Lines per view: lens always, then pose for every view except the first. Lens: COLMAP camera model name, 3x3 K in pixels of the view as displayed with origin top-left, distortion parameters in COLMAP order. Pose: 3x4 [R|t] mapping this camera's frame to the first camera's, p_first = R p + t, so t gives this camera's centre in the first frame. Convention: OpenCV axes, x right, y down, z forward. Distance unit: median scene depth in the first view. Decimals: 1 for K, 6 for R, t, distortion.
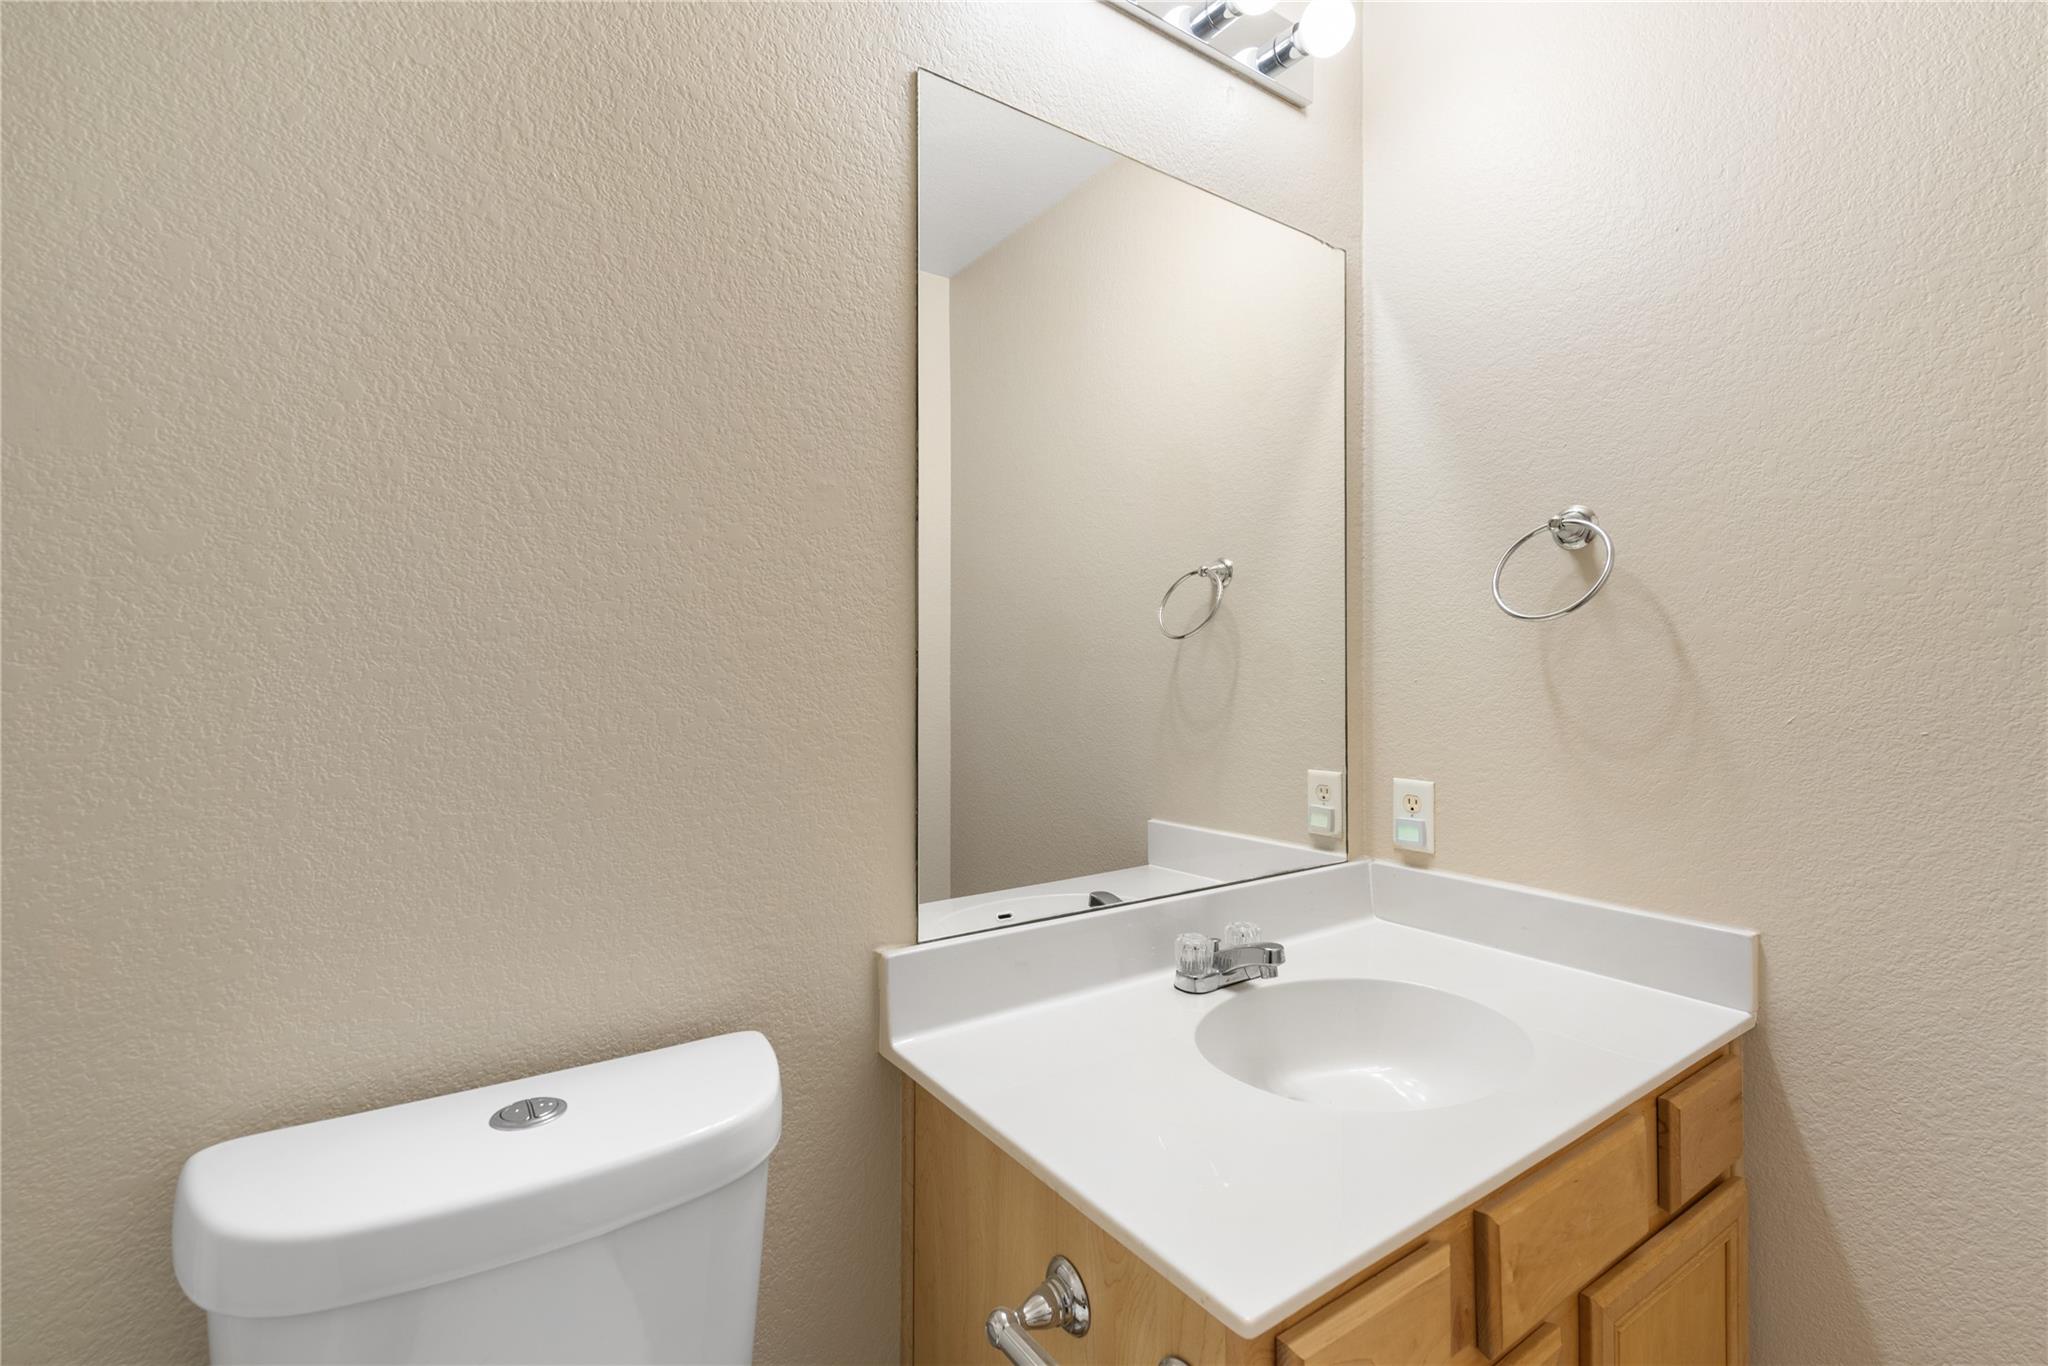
lens RADIAL K [[897.2, 0, 1031.1], [0, 897.2, 678.7], [0, 0, 1]] dist [0.010879, -0.003668]
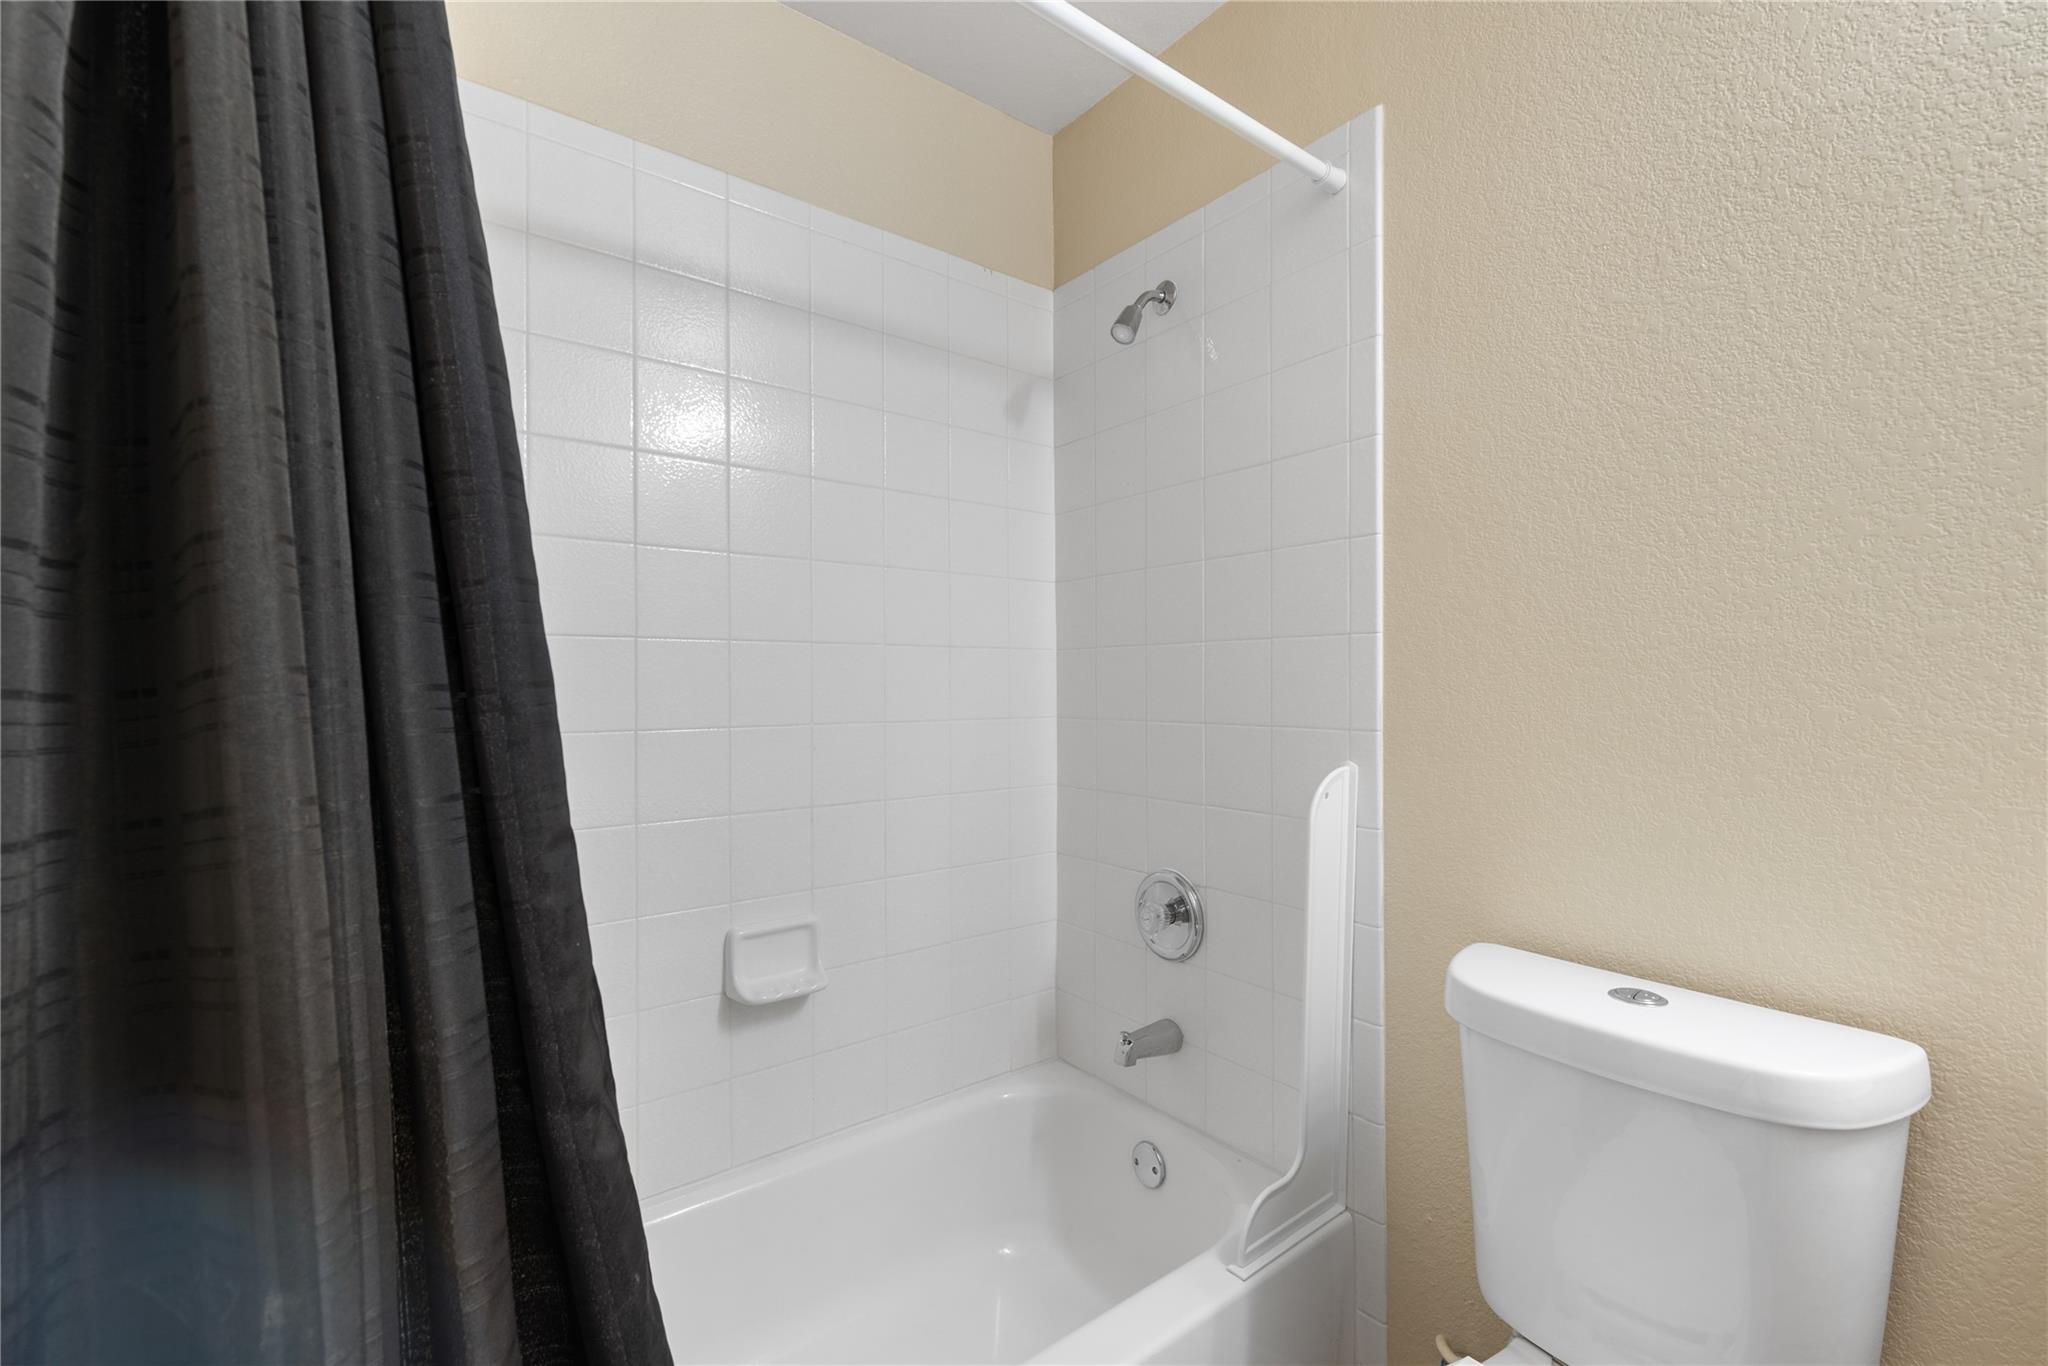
lens RADIAL K [[897.2, 0, 1031.1], [0, 897.2, 678.7], [0, 0, 1]] dist [0.010879, -0.003668]
pose [[0.061611, 0.006660, -0.998078, 0.622750], [0.017470, 0.999817, 0.007750, -0.023833], [0.997947, -0.017914, 0.061483, 0.005996]]
